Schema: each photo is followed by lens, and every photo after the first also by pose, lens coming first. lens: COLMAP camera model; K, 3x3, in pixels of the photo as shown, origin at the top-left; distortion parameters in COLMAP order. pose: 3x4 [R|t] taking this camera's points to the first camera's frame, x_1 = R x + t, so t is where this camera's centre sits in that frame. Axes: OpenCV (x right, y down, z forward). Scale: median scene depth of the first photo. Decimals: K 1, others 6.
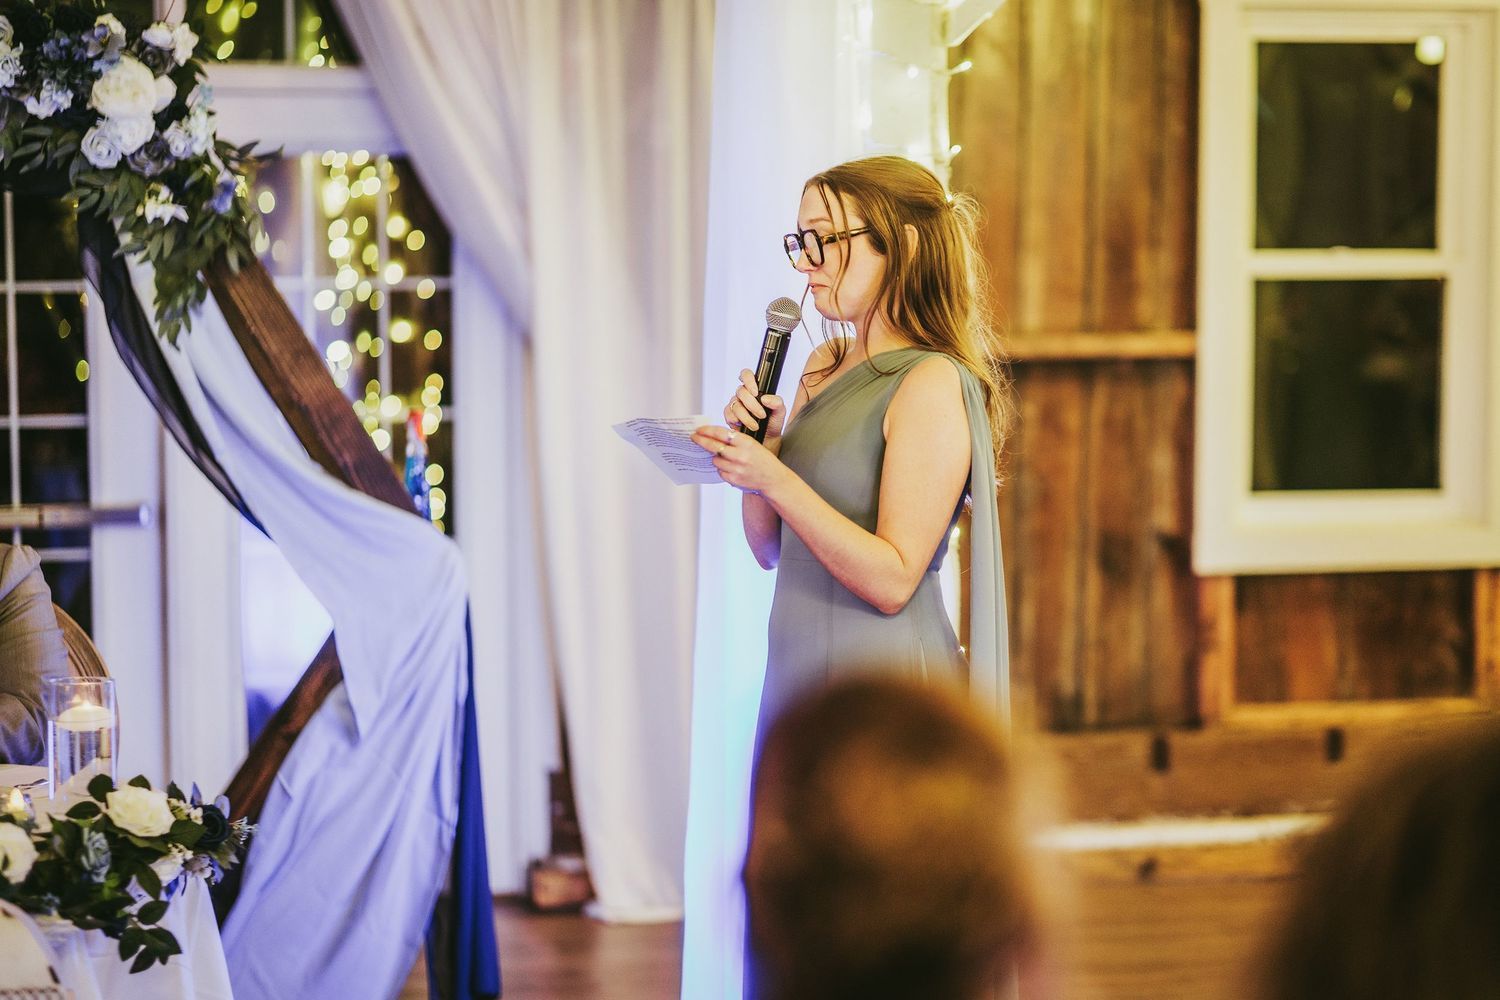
lens RADIAL K [[3620.7, 0, 784.3], [0, 3620.7, 555.5], [0, 0, 1]] dist [-0.022457, 0.158154]
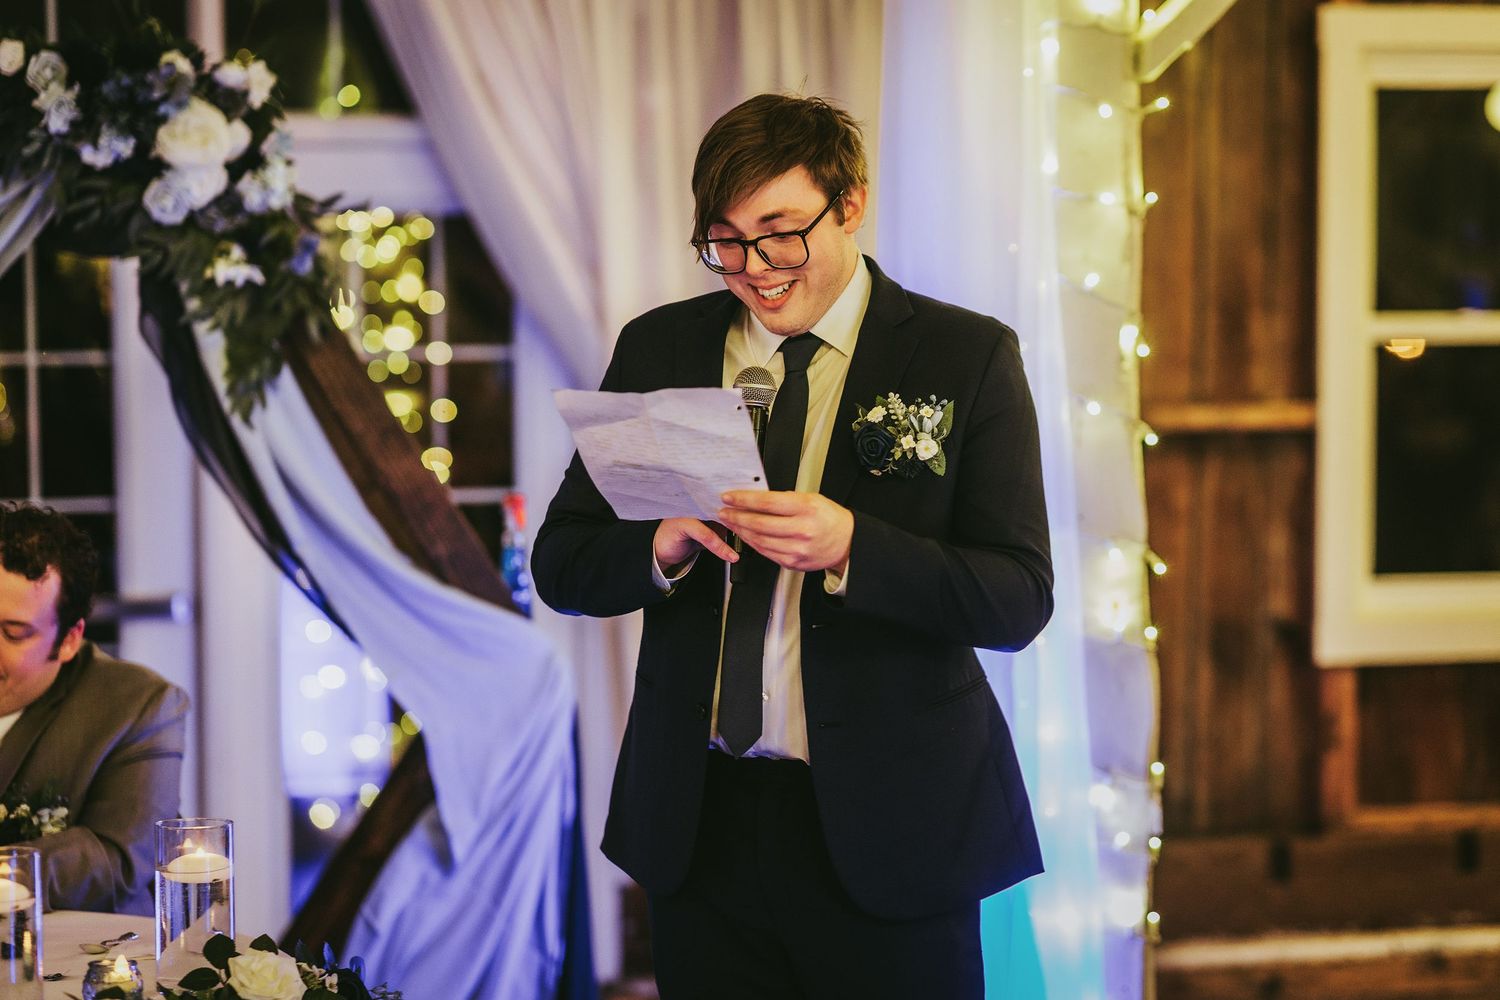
lens RADIAL K [[3626.6, 0, 754.6], [0, 3626.6, 525.2], [0, 0, 1]] dist [0.020096, 0.500465]
pose [[0.999940, -0.005009, 0.009707, -0.053607], [0.005272, 0.999613, -0.027304, -0.008454], [-0.009566, 0.027353, 0.999580, 0.111982]]
